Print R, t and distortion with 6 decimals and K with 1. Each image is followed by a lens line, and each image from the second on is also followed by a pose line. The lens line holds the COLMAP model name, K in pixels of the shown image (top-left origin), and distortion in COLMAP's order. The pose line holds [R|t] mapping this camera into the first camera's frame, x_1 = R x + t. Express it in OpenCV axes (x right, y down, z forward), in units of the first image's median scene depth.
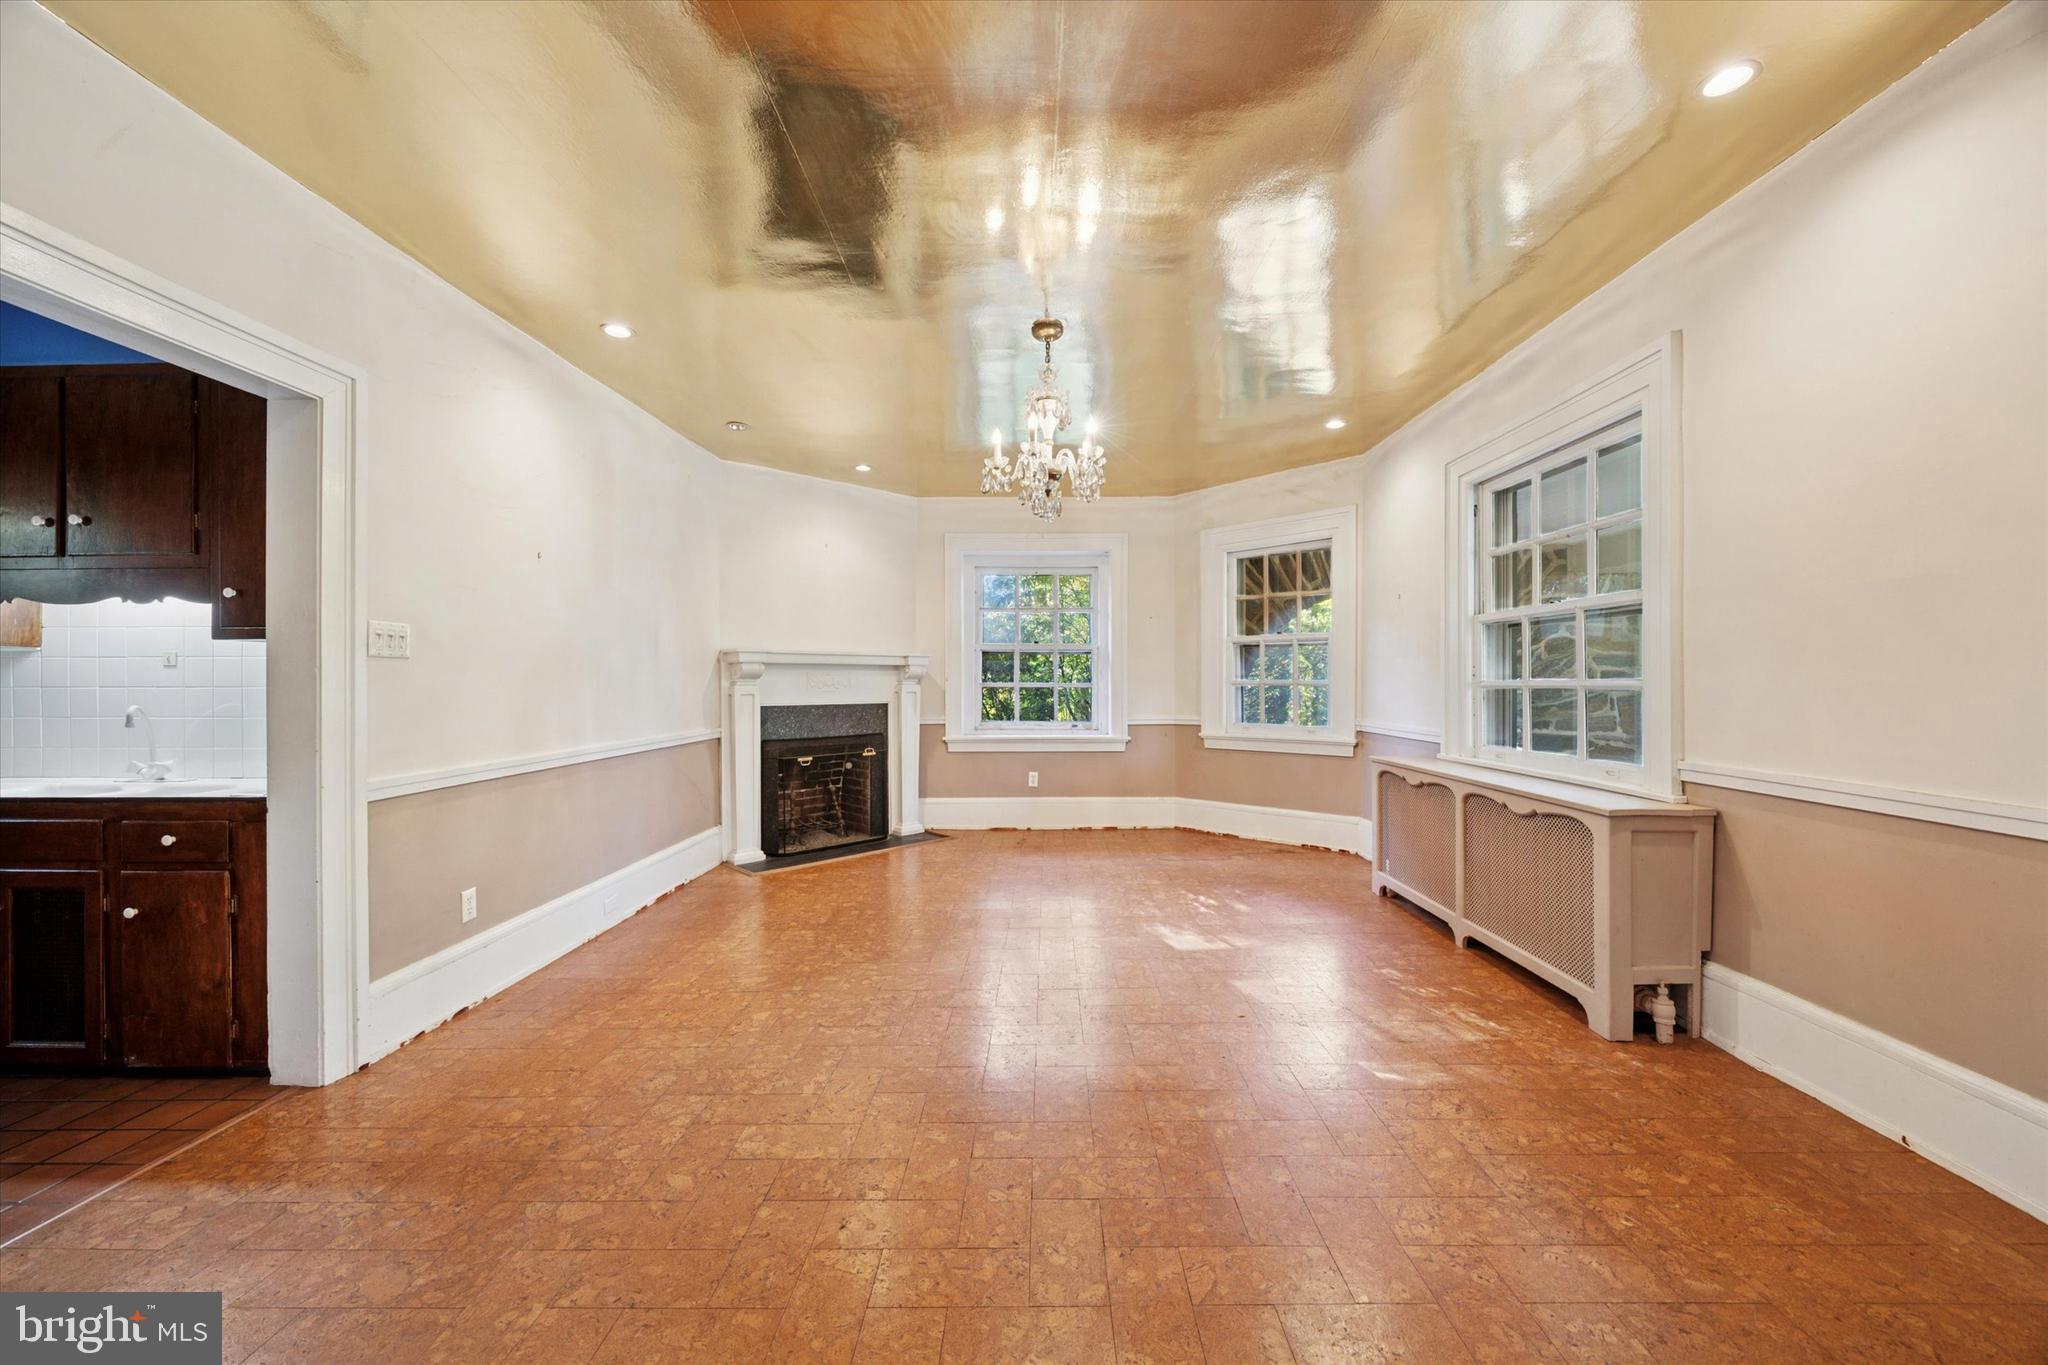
lens RADIAL K [[790.8, 0, 1024.4], [0, 790.8, 693.4], [0, 0, 1]] dist [0.000707, -0.000048]
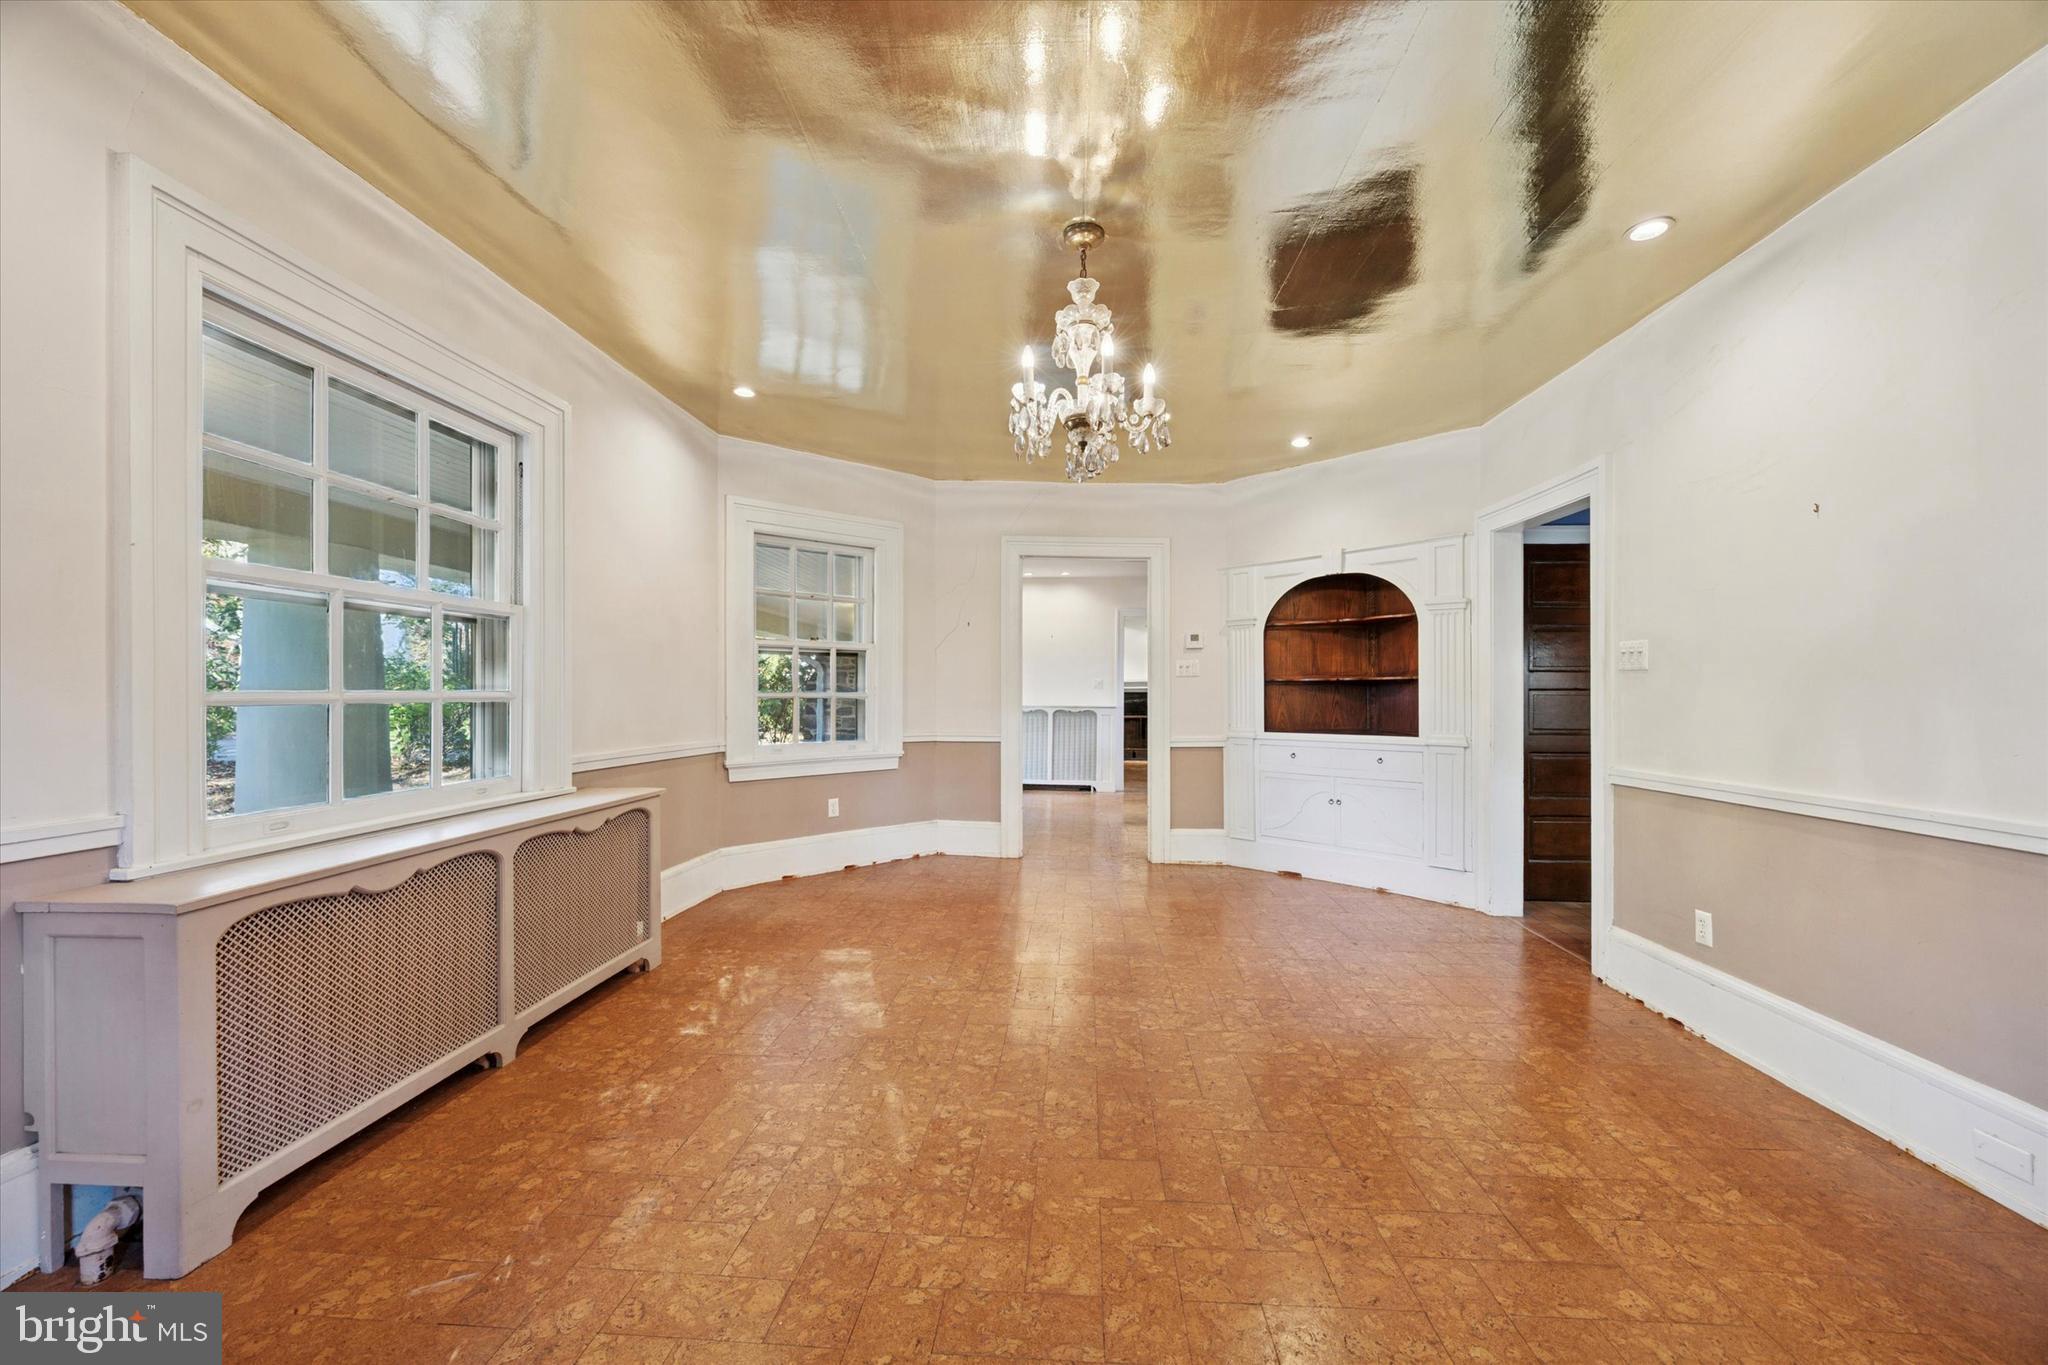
lens RADIAL K [[790.8, 0, 1024.4], [0, 790.8, 693.4], [0, 0, 1]] dist [0.000707, -0.000048]
pose [[-0.998885, 0.002589, 0.047143, 0.056794], [0.003282, 0.999887, 0.014643, -0.027160], [-0.047100, 0.014781, -0.998781, 1.947705]]
